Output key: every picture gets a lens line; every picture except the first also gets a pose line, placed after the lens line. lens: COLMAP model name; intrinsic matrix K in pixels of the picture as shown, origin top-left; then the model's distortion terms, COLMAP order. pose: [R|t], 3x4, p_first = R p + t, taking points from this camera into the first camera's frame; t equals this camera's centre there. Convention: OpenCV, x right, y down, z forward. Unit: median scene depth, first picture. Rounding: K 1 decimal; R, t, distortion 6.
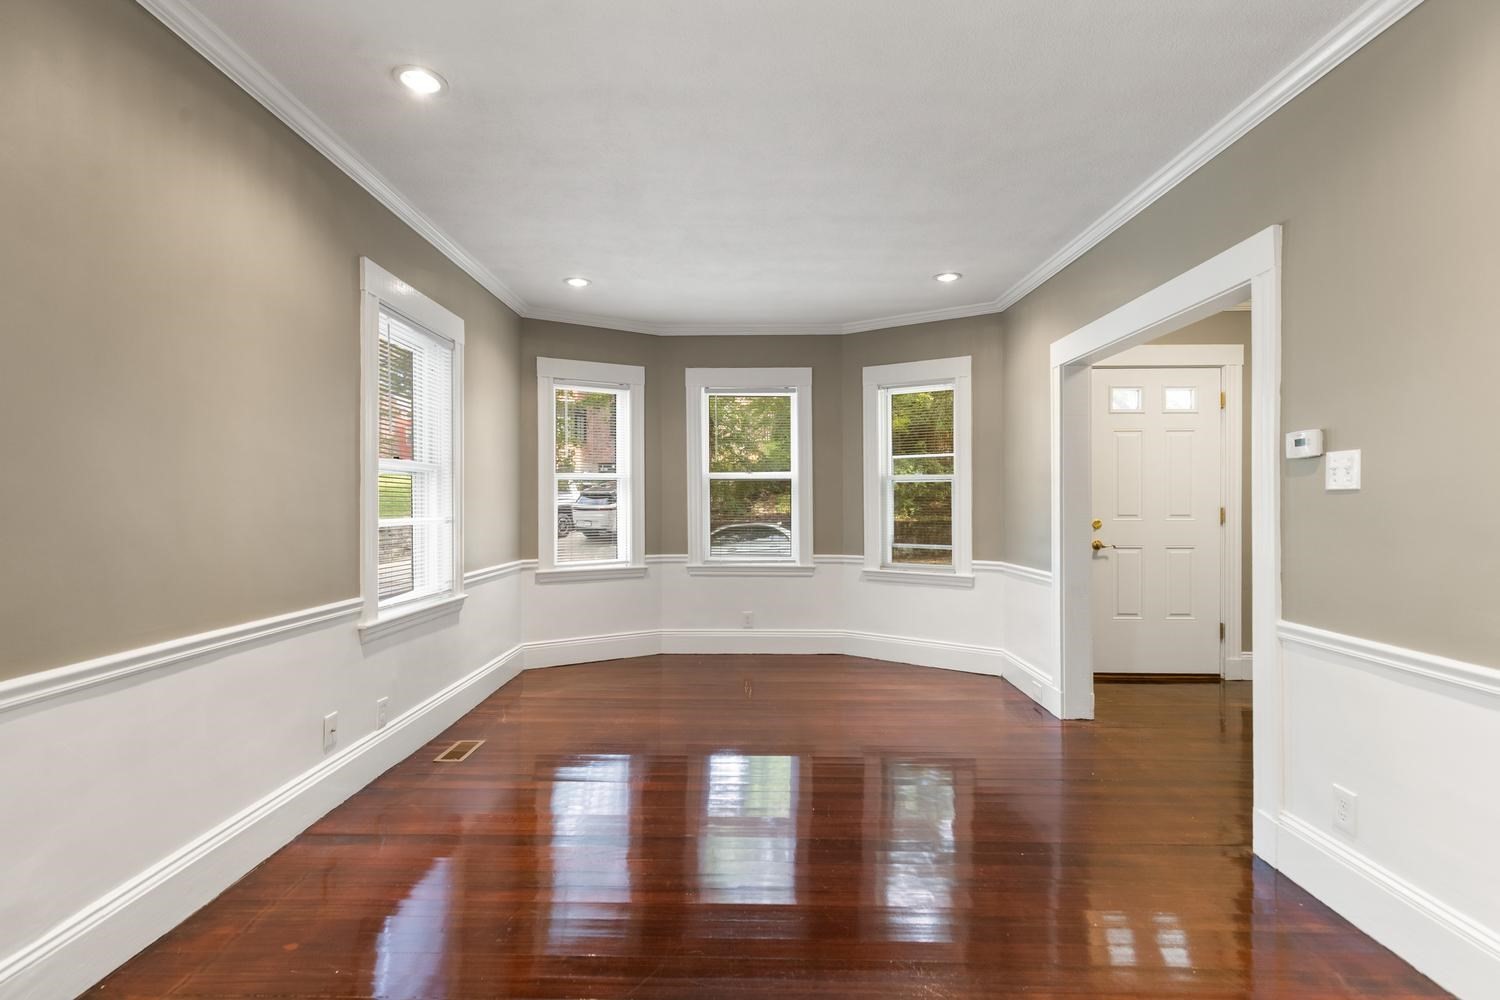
lens RADIAL K [[687.1, 0, 748.4], [0, 687.1, 504.7], [0, 0, 1]] dist [0.012099, 0.001253]
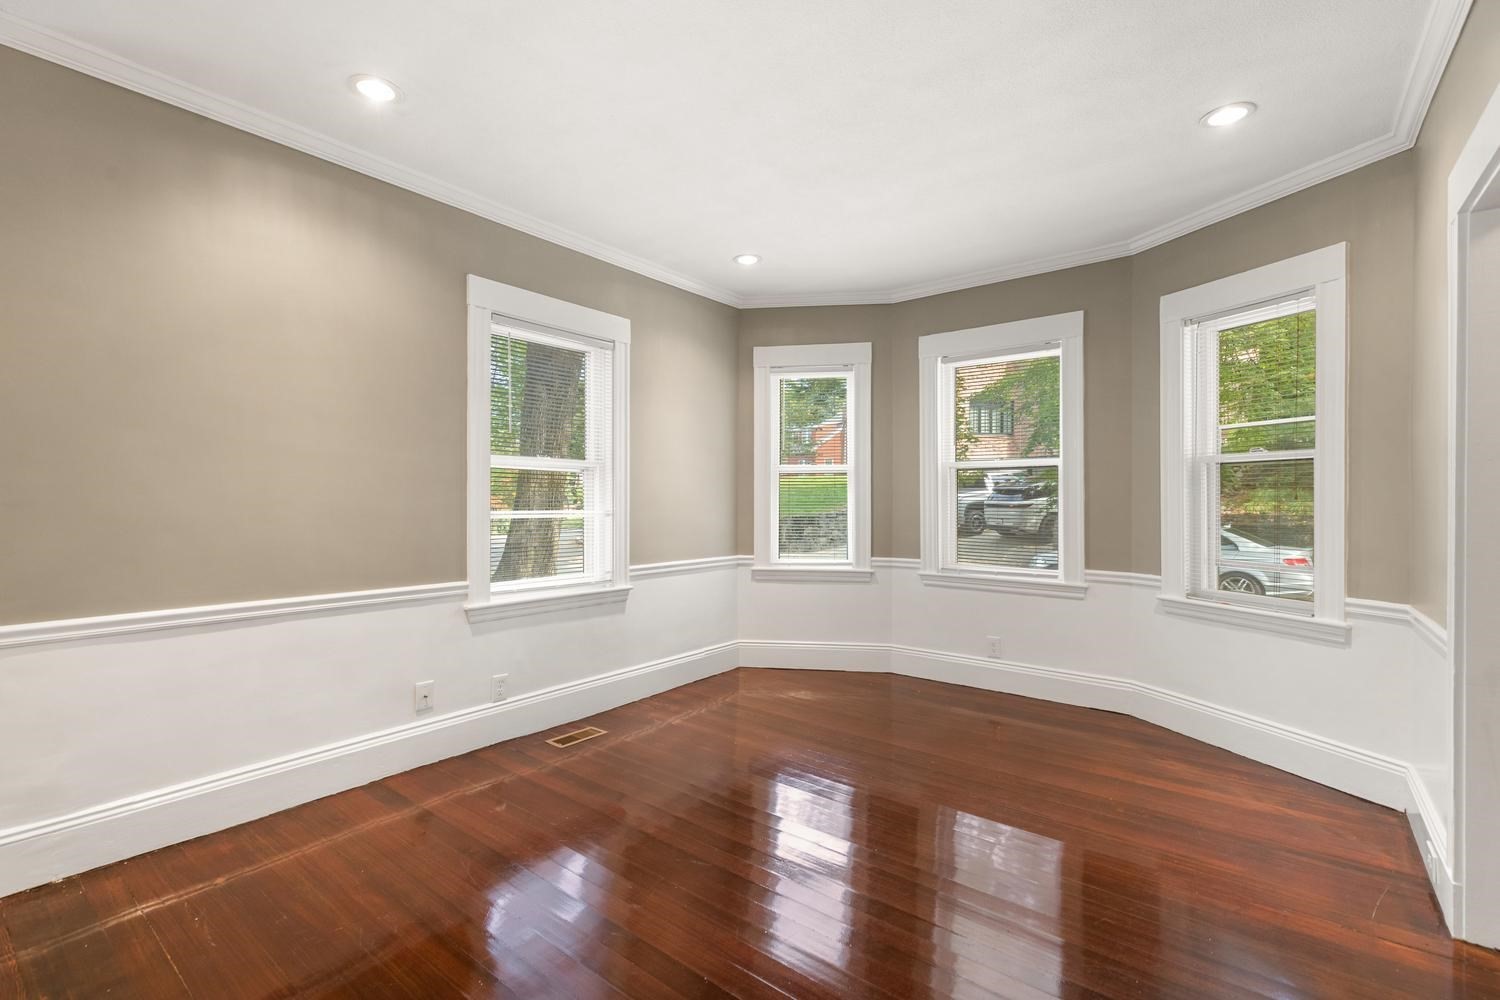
lens RADIAL K [[687.1, 0, 744.9], [0, 687.1, 500.4], [0, 0, 1]] dist [0.012099, 0.001253]
pose [[0.794730, 0.003414, -0.606954, 0.270080], [-0.004021, 0.999992, 0.000361, 0.001299], [0.606950, 0.002154, 0.794737, 0.224977]]
